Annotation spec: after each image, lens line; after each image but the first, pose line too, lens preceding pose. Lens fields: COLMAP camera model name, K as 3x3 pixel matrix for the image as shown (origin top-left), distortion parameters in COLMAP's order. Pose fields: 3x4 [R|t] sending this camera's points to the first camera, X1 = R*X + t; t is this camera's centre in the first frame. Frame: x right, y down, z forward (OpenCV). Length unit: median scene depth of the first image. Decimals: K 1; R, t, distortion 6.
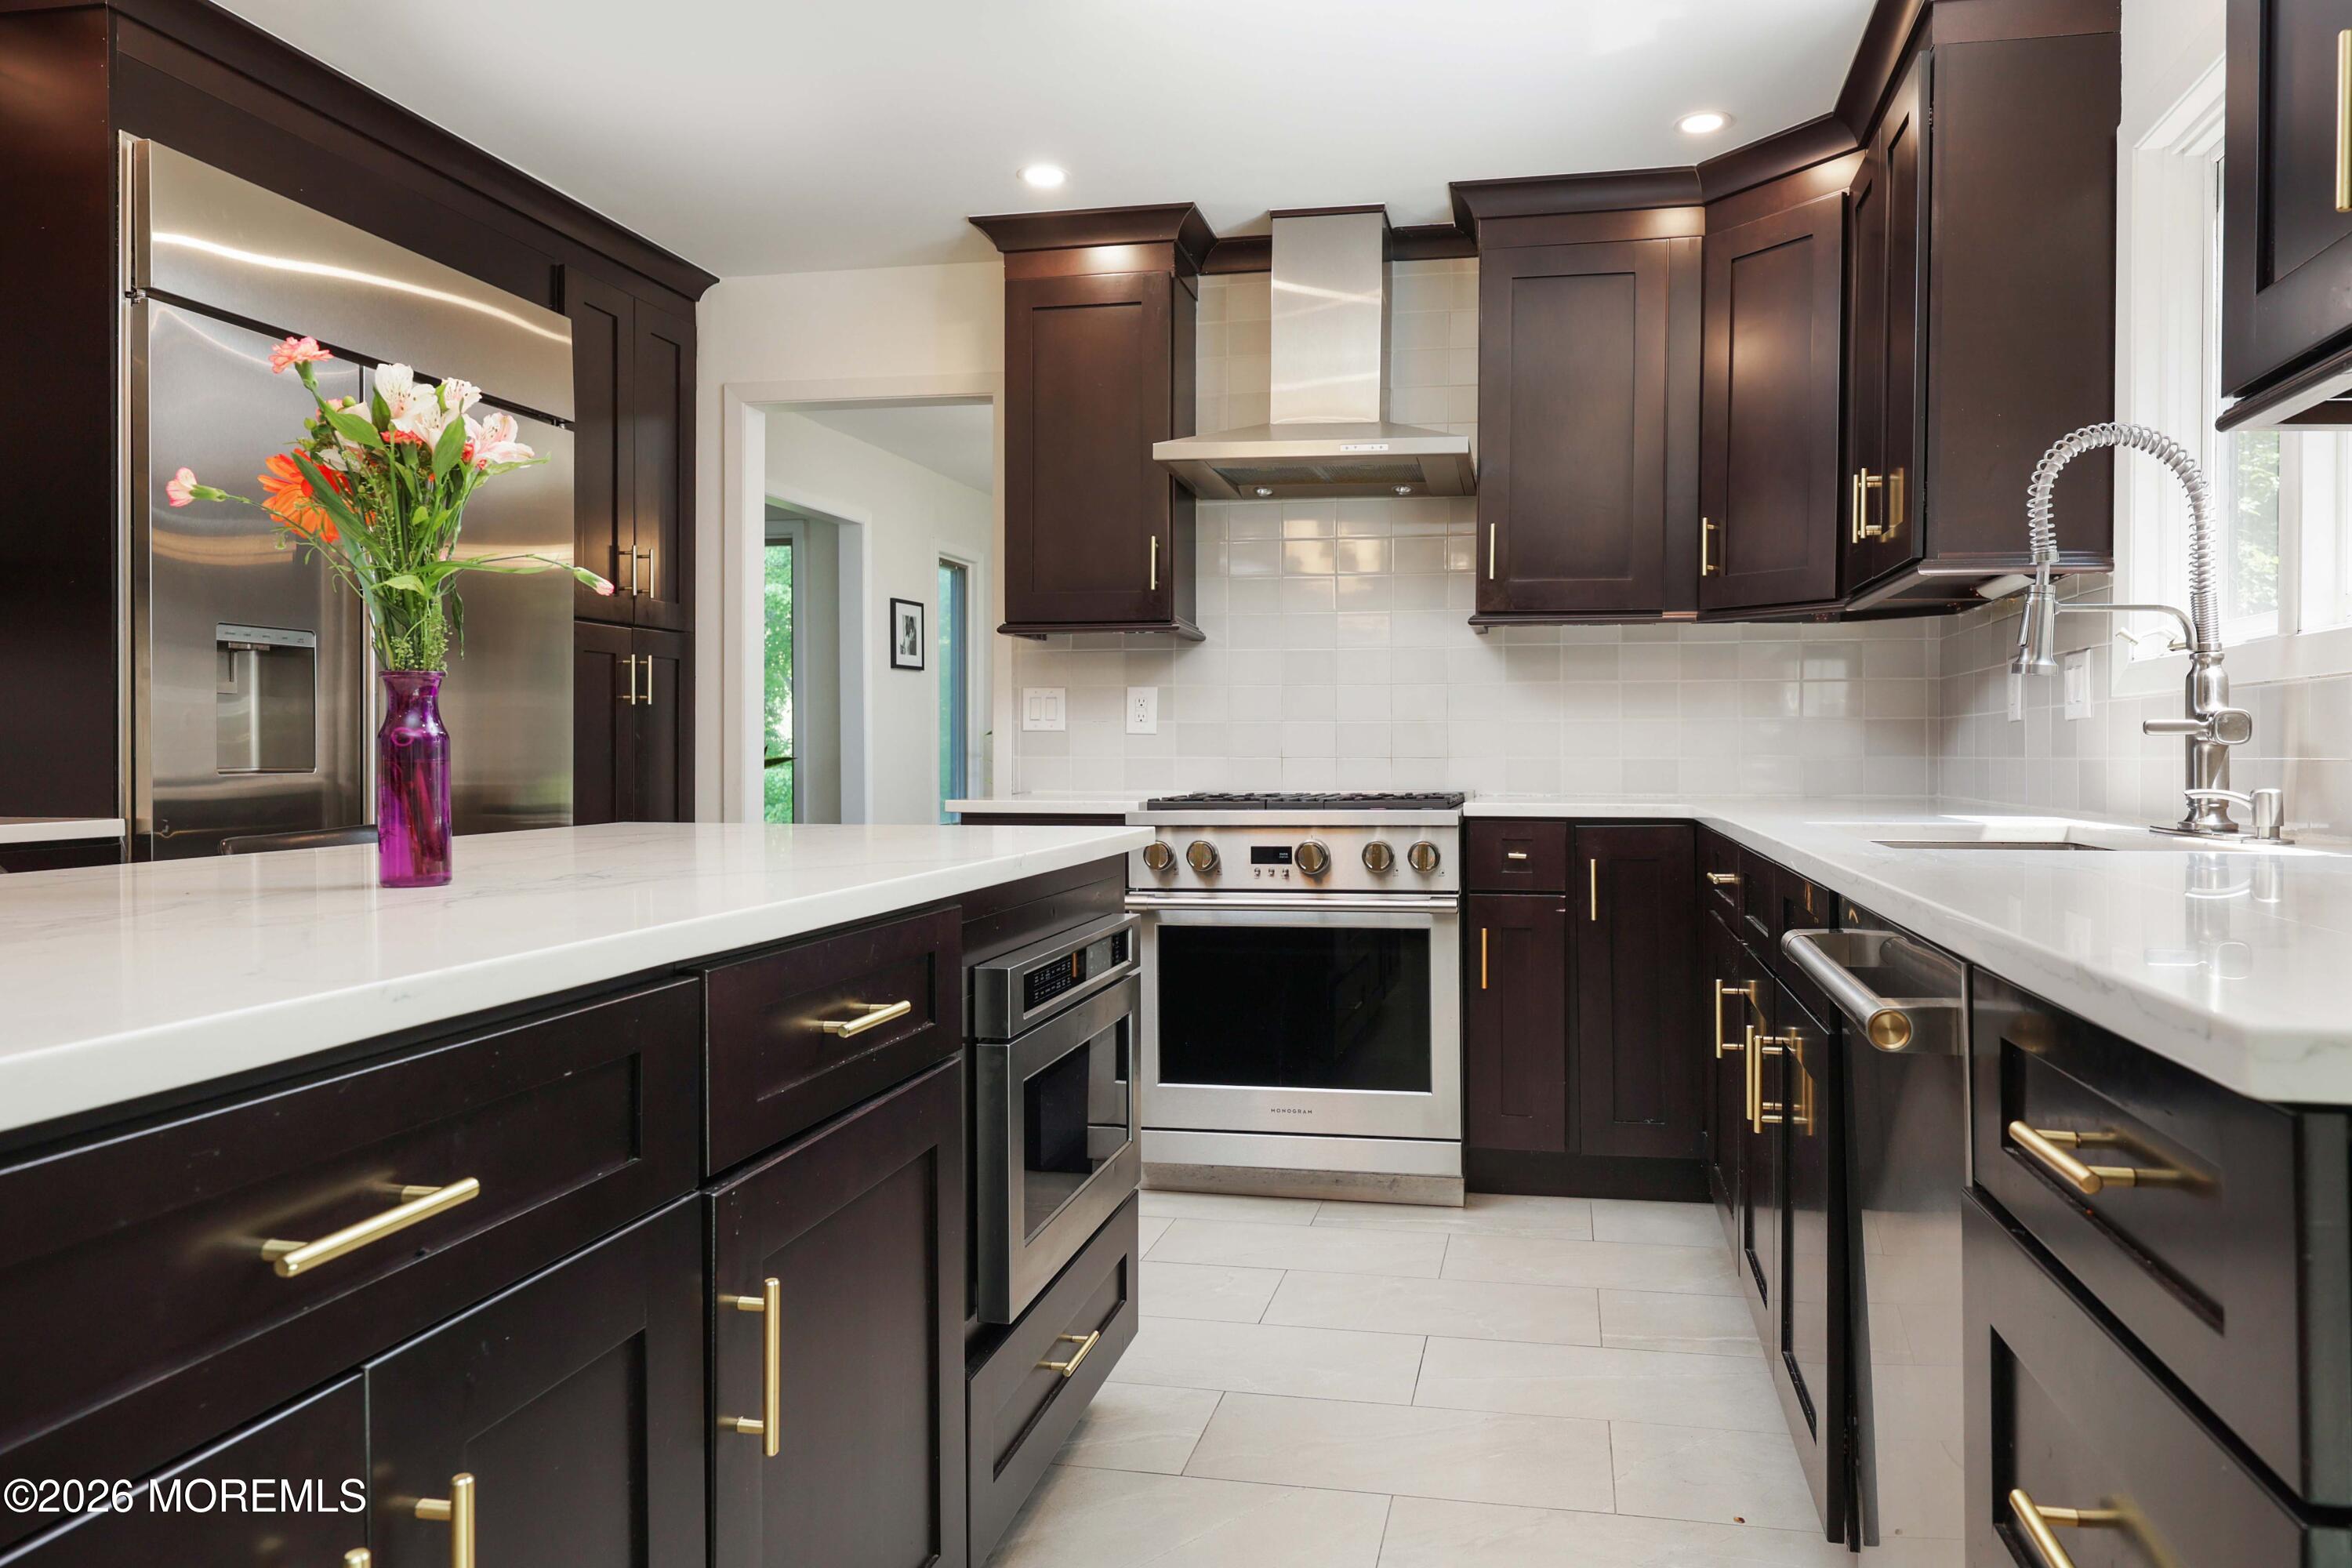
lens RADIAL K [[1641.3, 0, 1180.4], [0, 1641.3, 764.9], [0, 0, 1]] dist [0.000567, 0.004702]
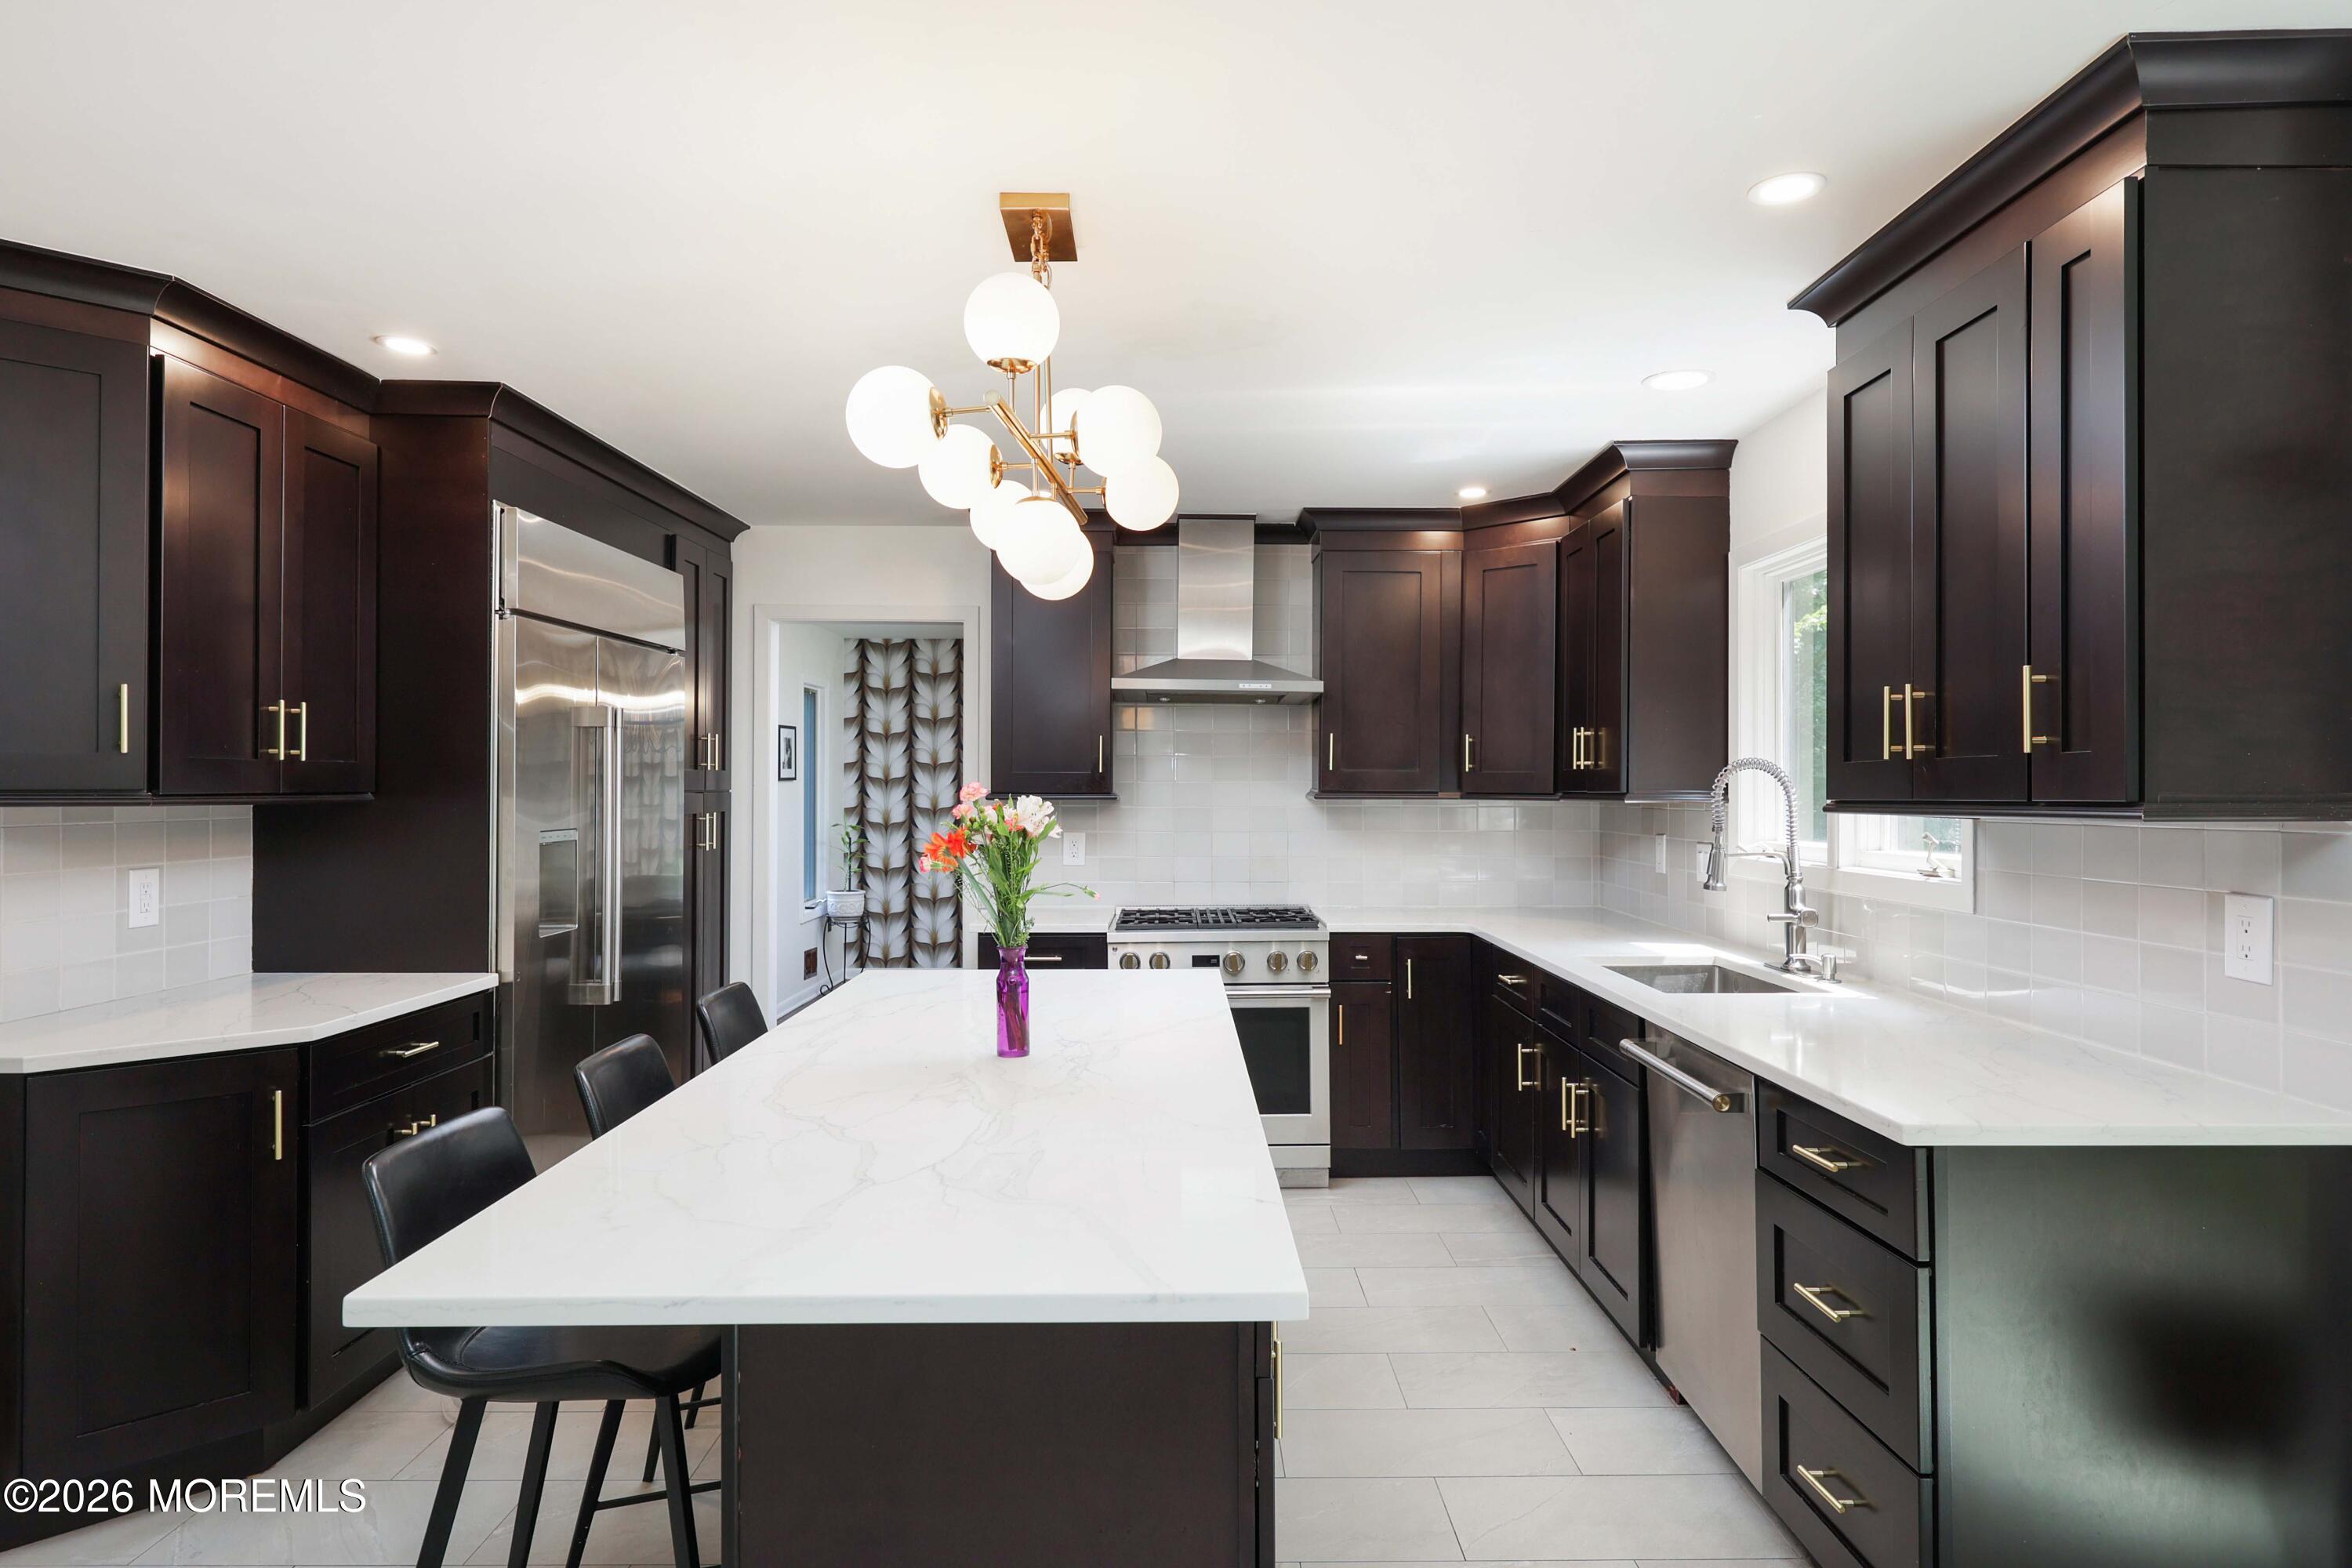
lens RADIAL K [[1455.8, 0, 1141.9], [0, 1455.8, 785.1], [0, 0, 1]] dist [-0.004051, 0.004347]
pose [[0.979237, -0.001483, 0.202714, -0.274308], [0.003395, 0.999953, -0.009089, -0.095217], [-0.202691, 0.009589, 0.979196, -0.300548]]
